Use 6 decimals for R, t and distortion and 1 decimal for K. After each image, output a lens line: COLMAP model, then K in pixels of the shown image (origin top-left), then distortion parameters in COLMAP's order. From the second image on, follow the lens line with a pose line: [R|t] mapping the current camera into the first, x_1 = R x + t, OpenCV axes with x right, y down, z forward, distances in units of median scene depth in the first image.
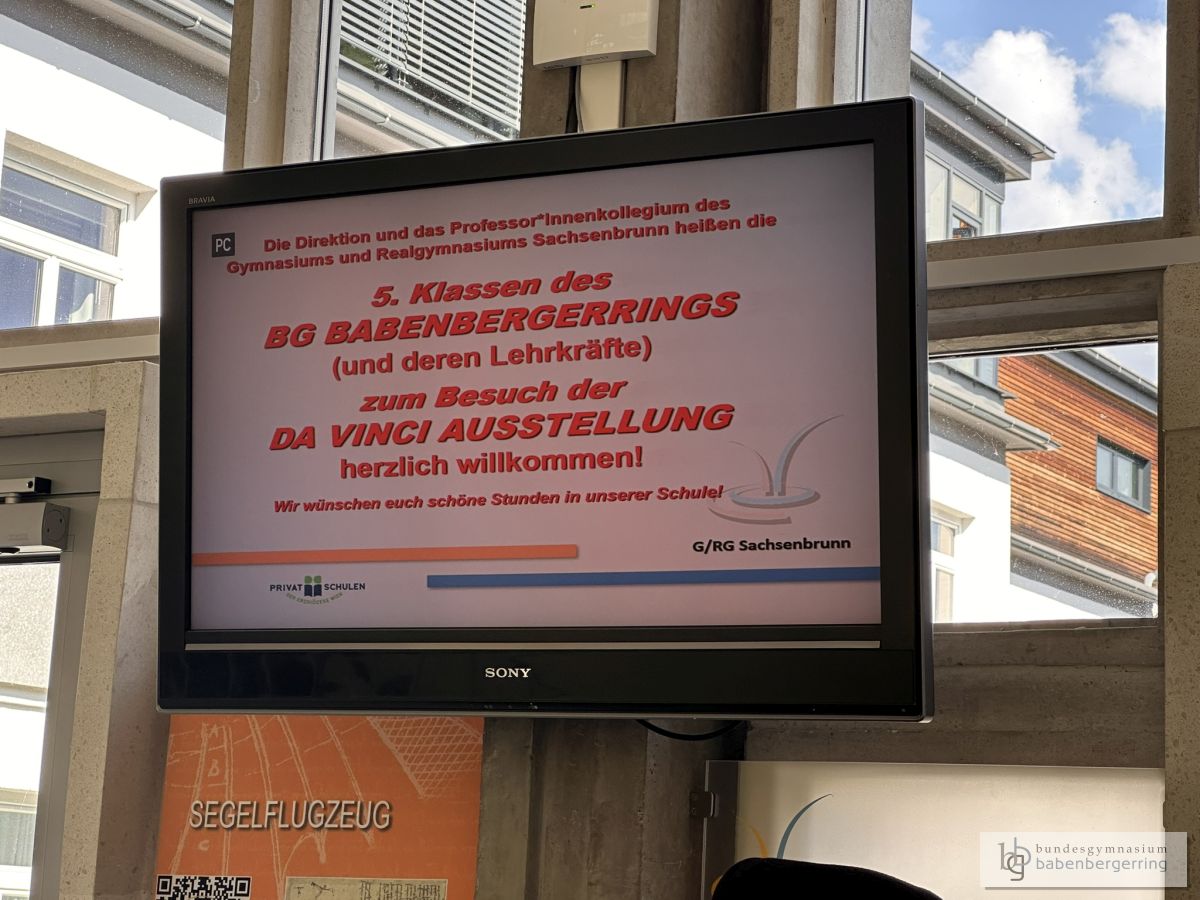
lens RADIAL K [[2700.9, 0, 600.0], [0, 2700.9, 449.4], [0, 0, 1]] dist [-0.243877, 0.000000]
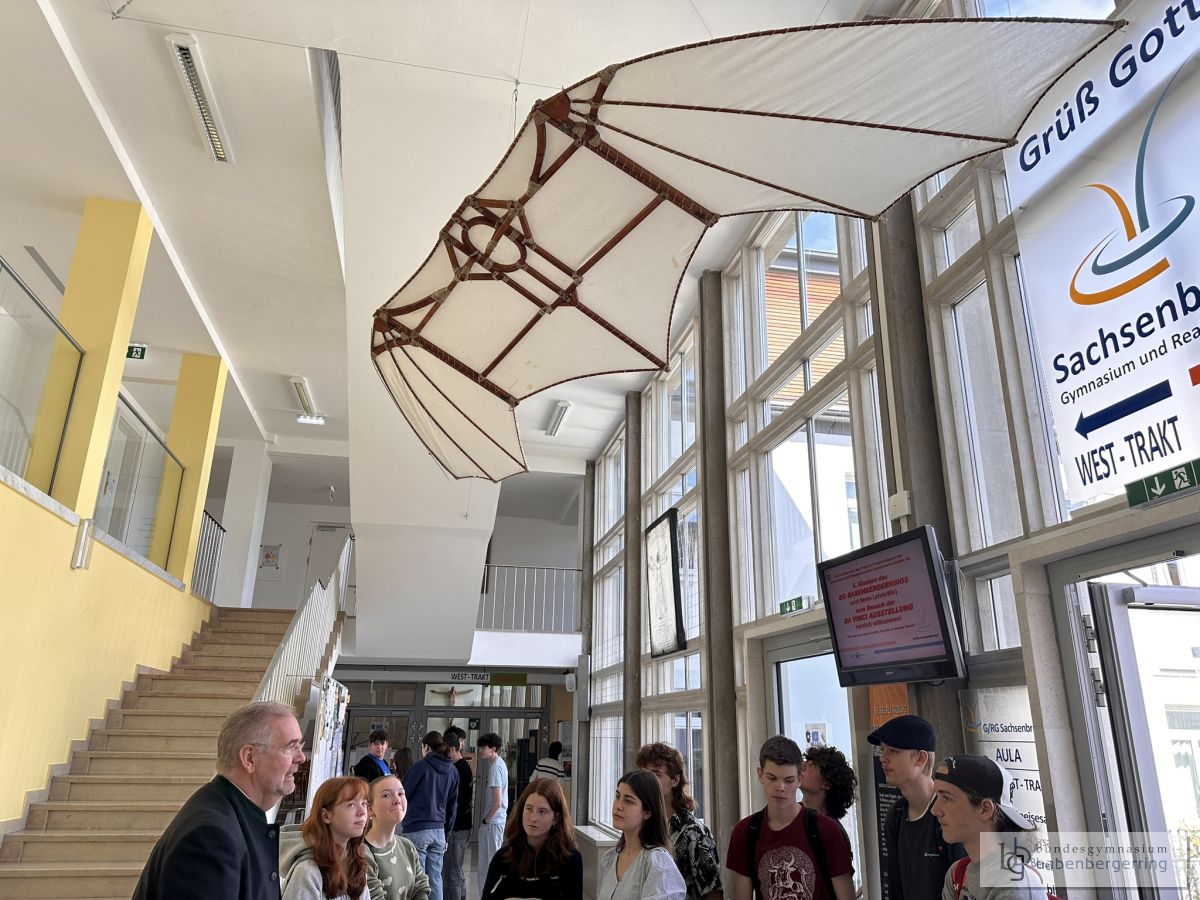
lens RADIAL K [[842.9, 0, 597.5], [0, 842.9, 451.5], [0, 0, 1]] dist [0.029464, -0.023786]
pose [[0.679296, -0.271018, -0.681987, 0.646328], [0.155159, 0.961341, -0.227485, -0.019463], [0.717275, 0.048713, 0.695085, -0.262600]]
